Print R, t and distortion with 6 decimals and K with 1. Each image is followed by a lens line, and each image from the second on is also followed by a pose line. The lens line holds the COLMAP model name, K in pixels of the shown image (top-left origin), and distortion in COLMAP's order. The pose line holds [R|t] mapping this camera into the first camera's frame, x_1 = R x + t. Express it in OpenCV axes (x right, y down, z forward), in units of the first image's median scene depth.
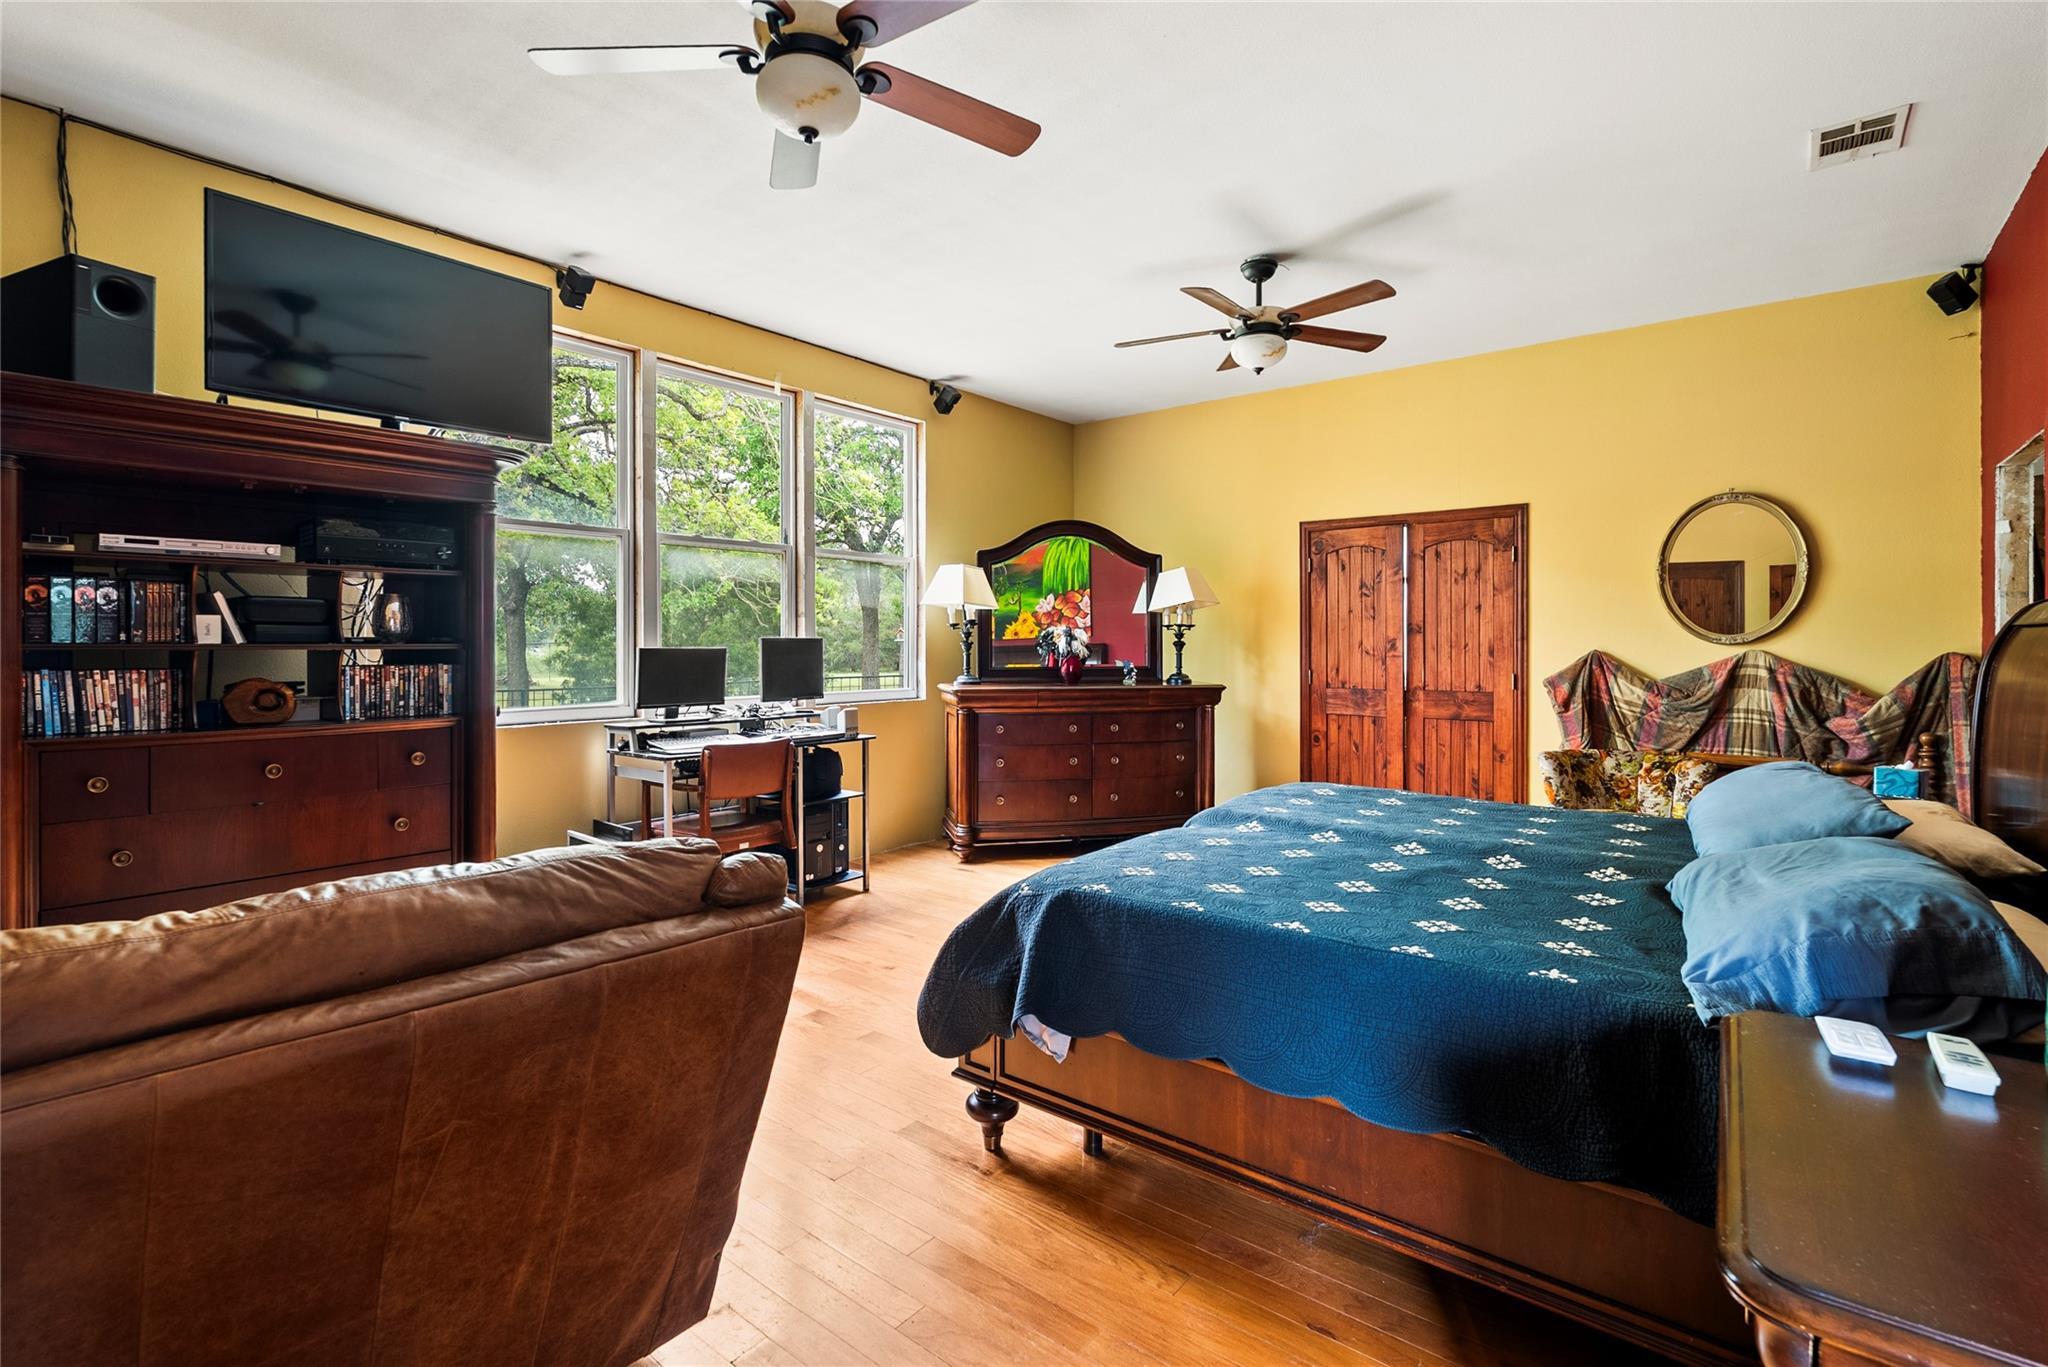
lens RADIAL K [[920.9, 0, 985.0], [0, 920.9, 652.7], [0, 0, 1]] dist [-0.007753, 0.000982]
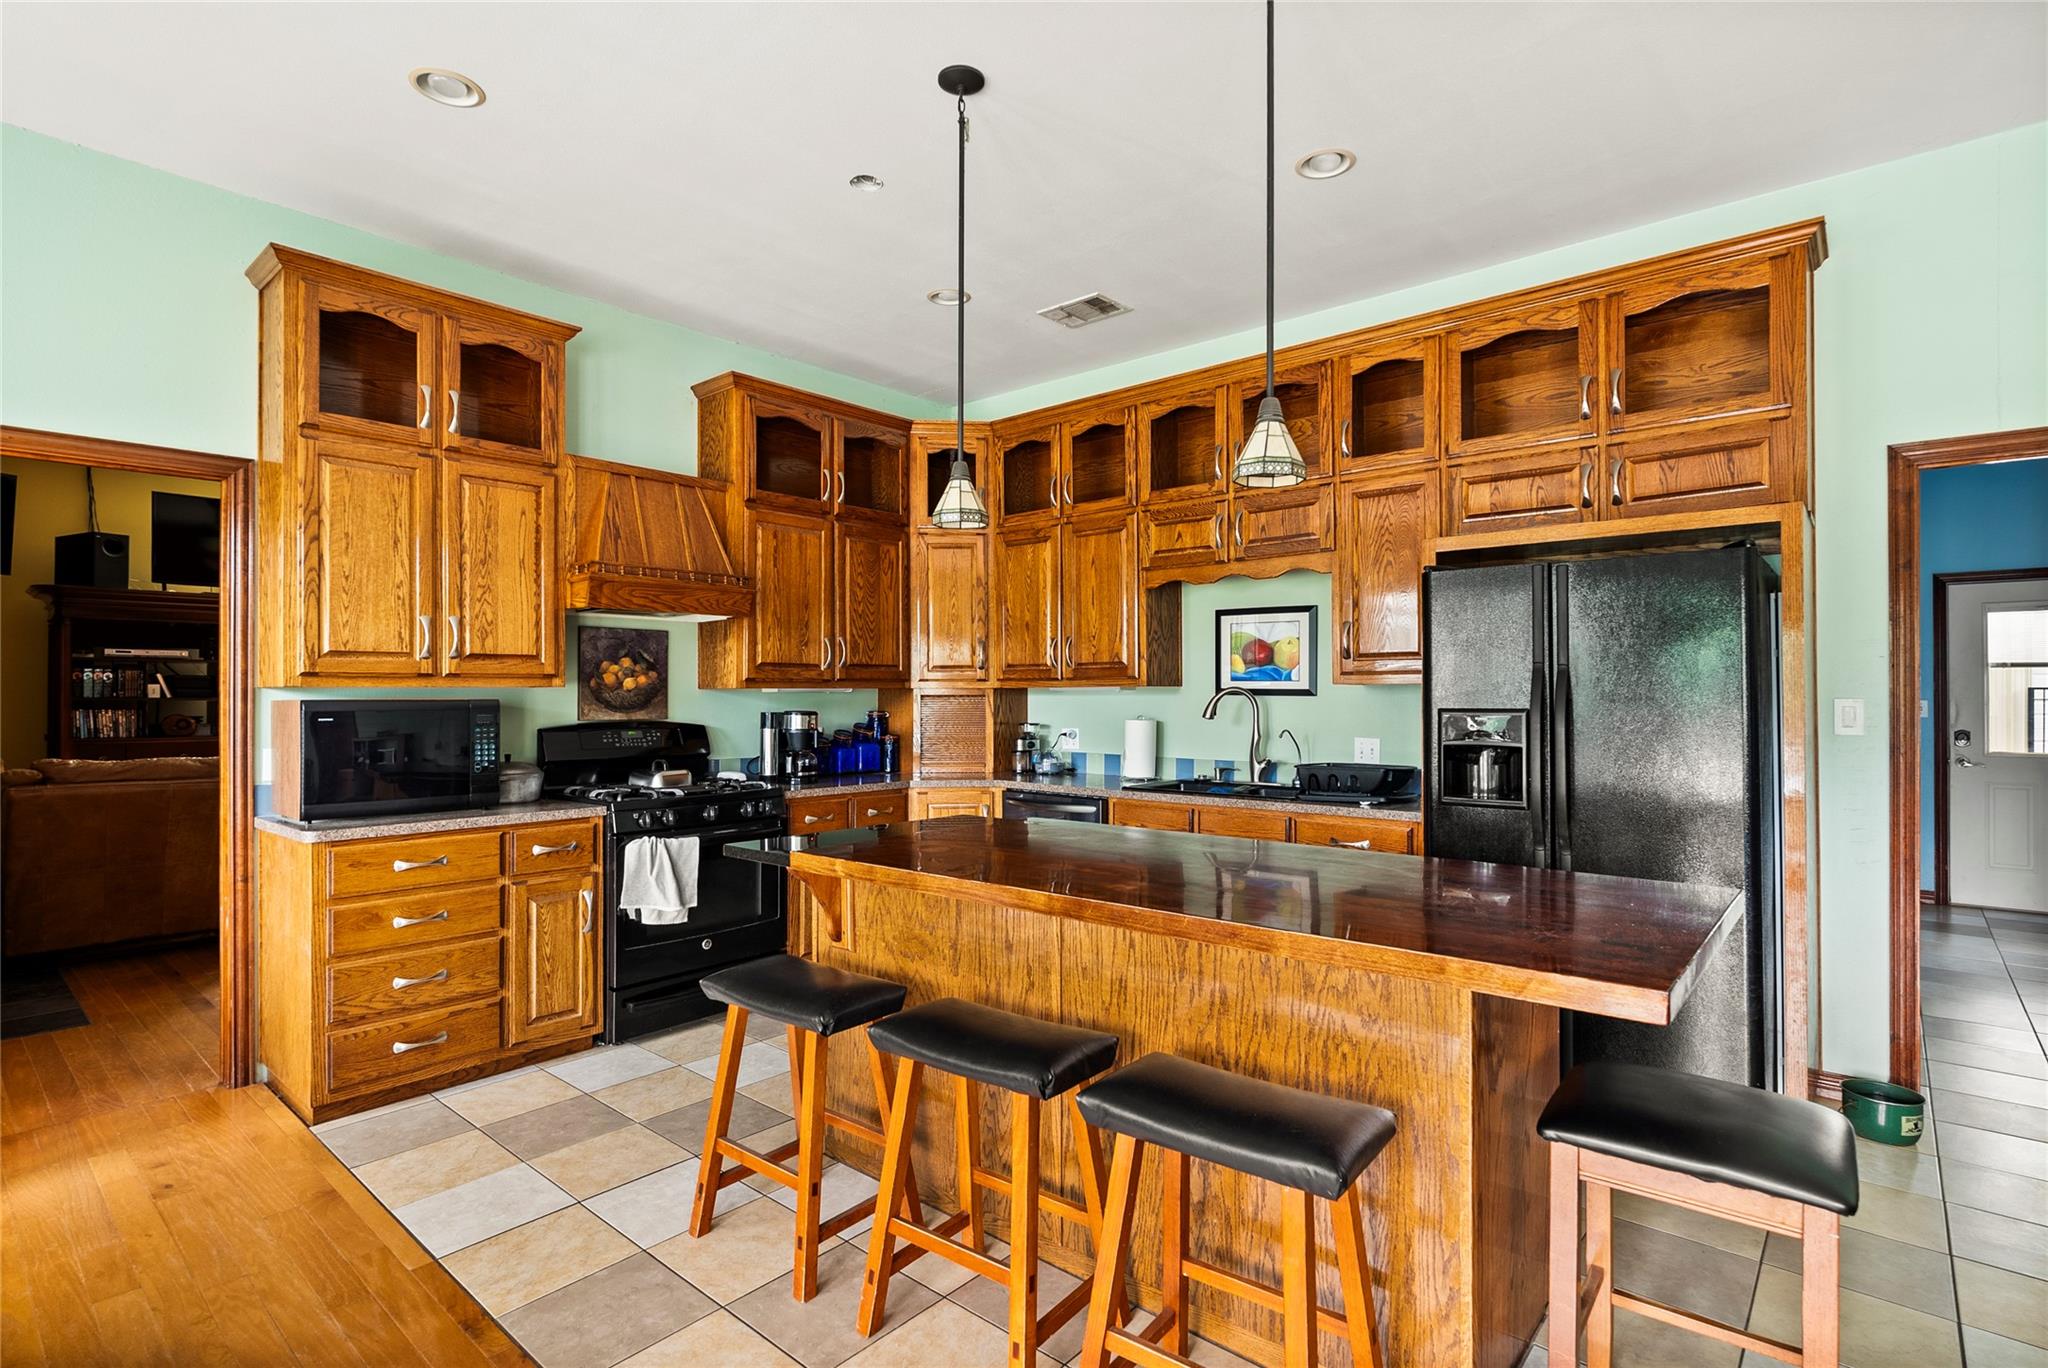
lens RADIAL K [[975.5, 0, 1015.7], [0, 975.5, 691.9], [0, 0, 1]] dist [-0.008717, 0.001627]
pose [[0.999764, -0.003055, -0.021517, 1.283546], [0.002812, 0.999932, -0.011346, 0.009055], [0.021550, 0.011282, 0.999704, -1.293812]]
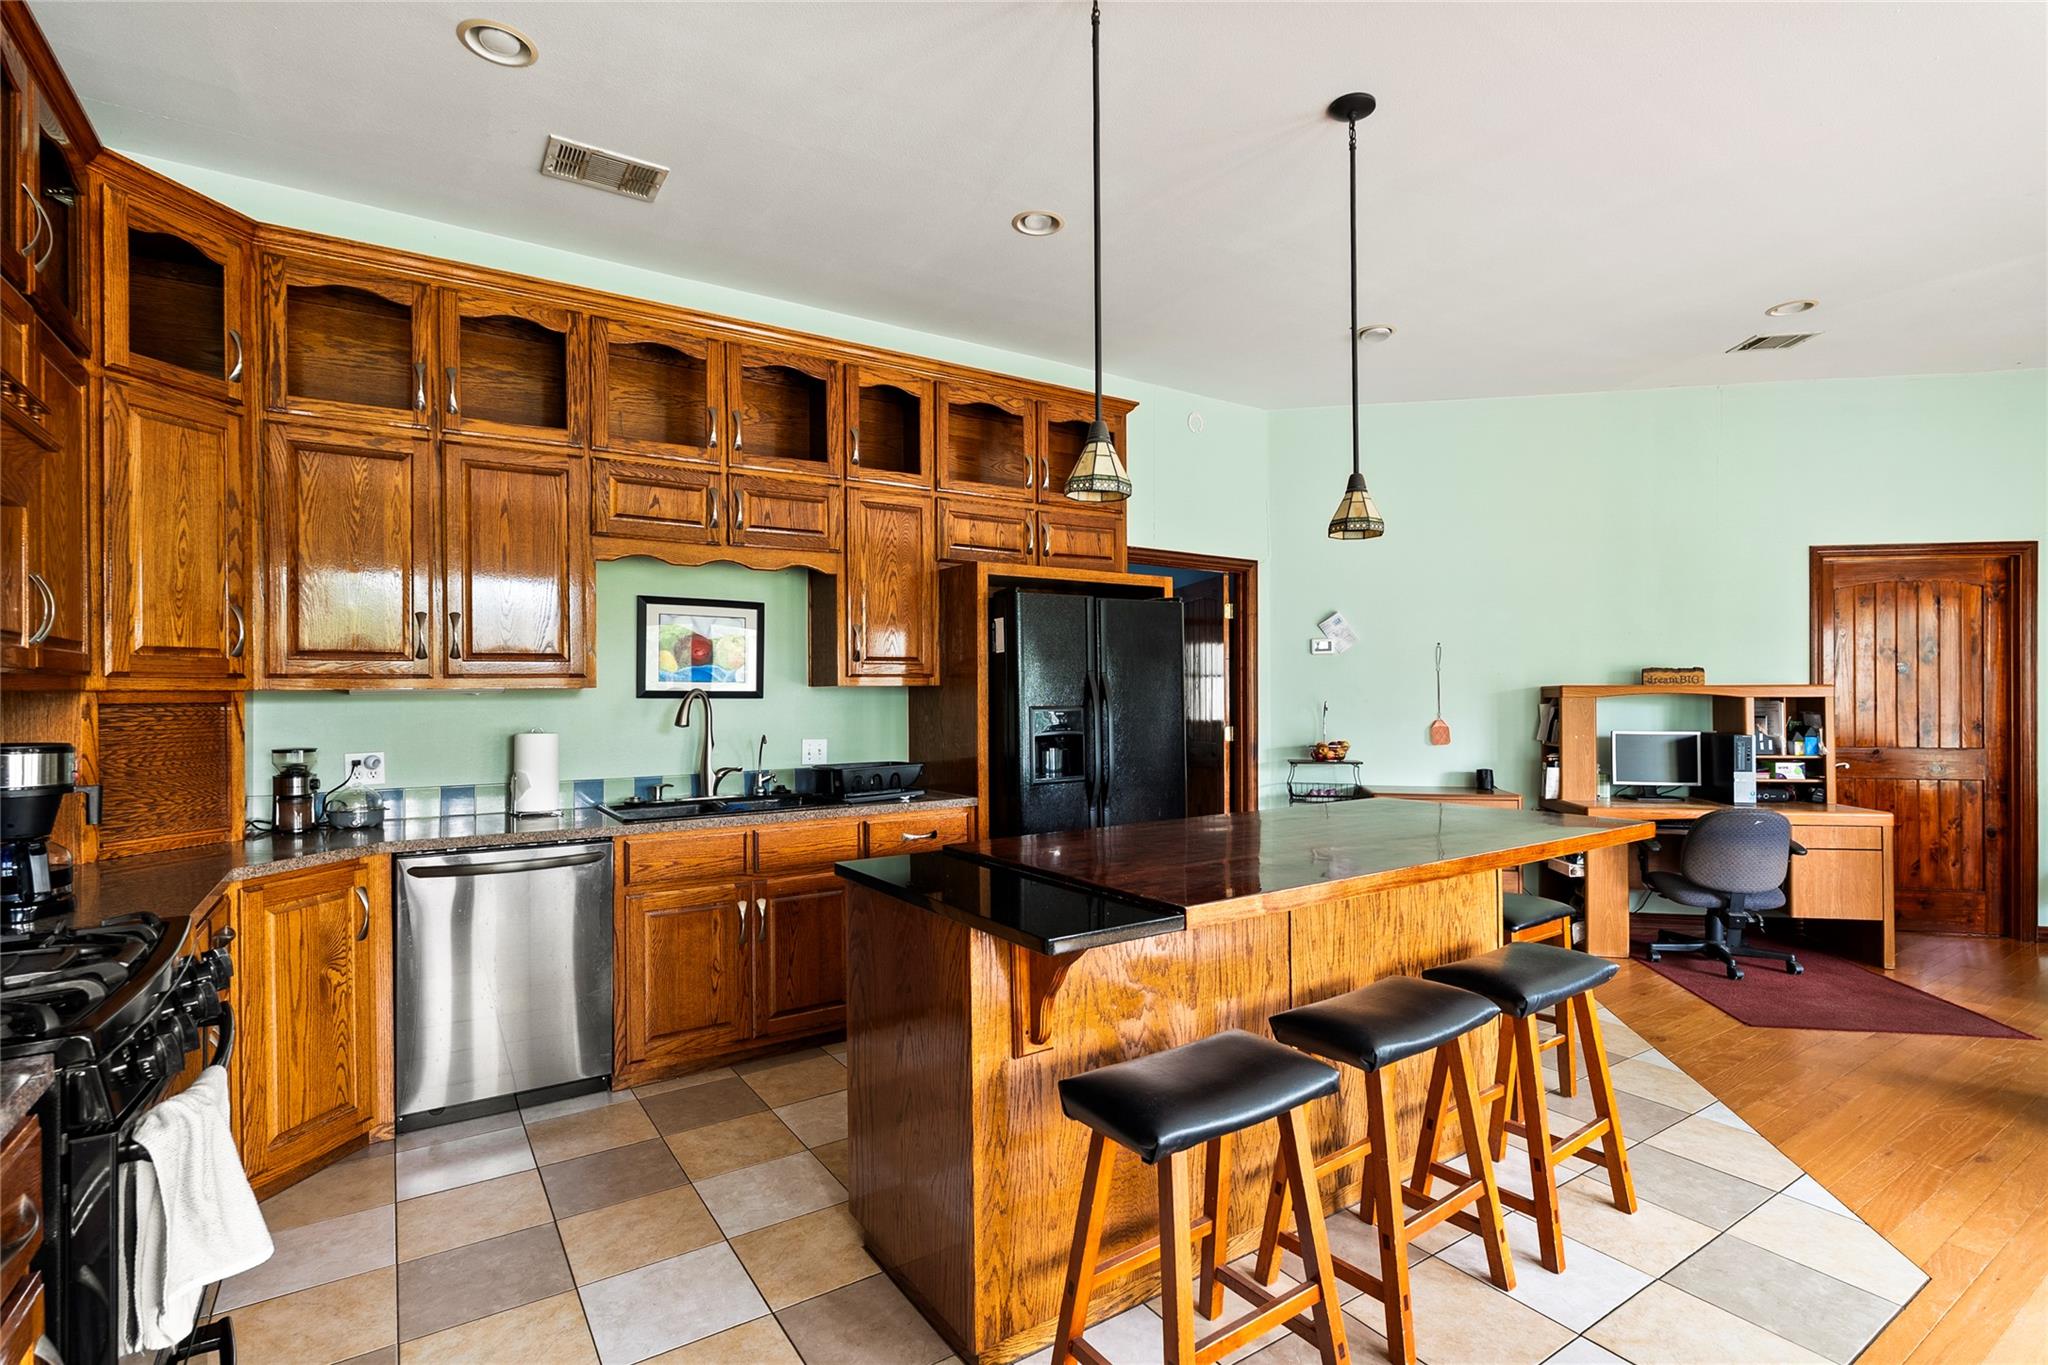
lens RADIAL K [[975.5, 0, 1060.2], [0, 975.5, 696.6], [0, 0, 1]] dist [-0.008717, 0.001627]
pose [[0.274268, -0.009253, 0.961609, 0.405843], [0.015413, 0.999868, 0.005225, -0.004851], [-0.961530, 0.013388, 0.274374, -0.543663]]
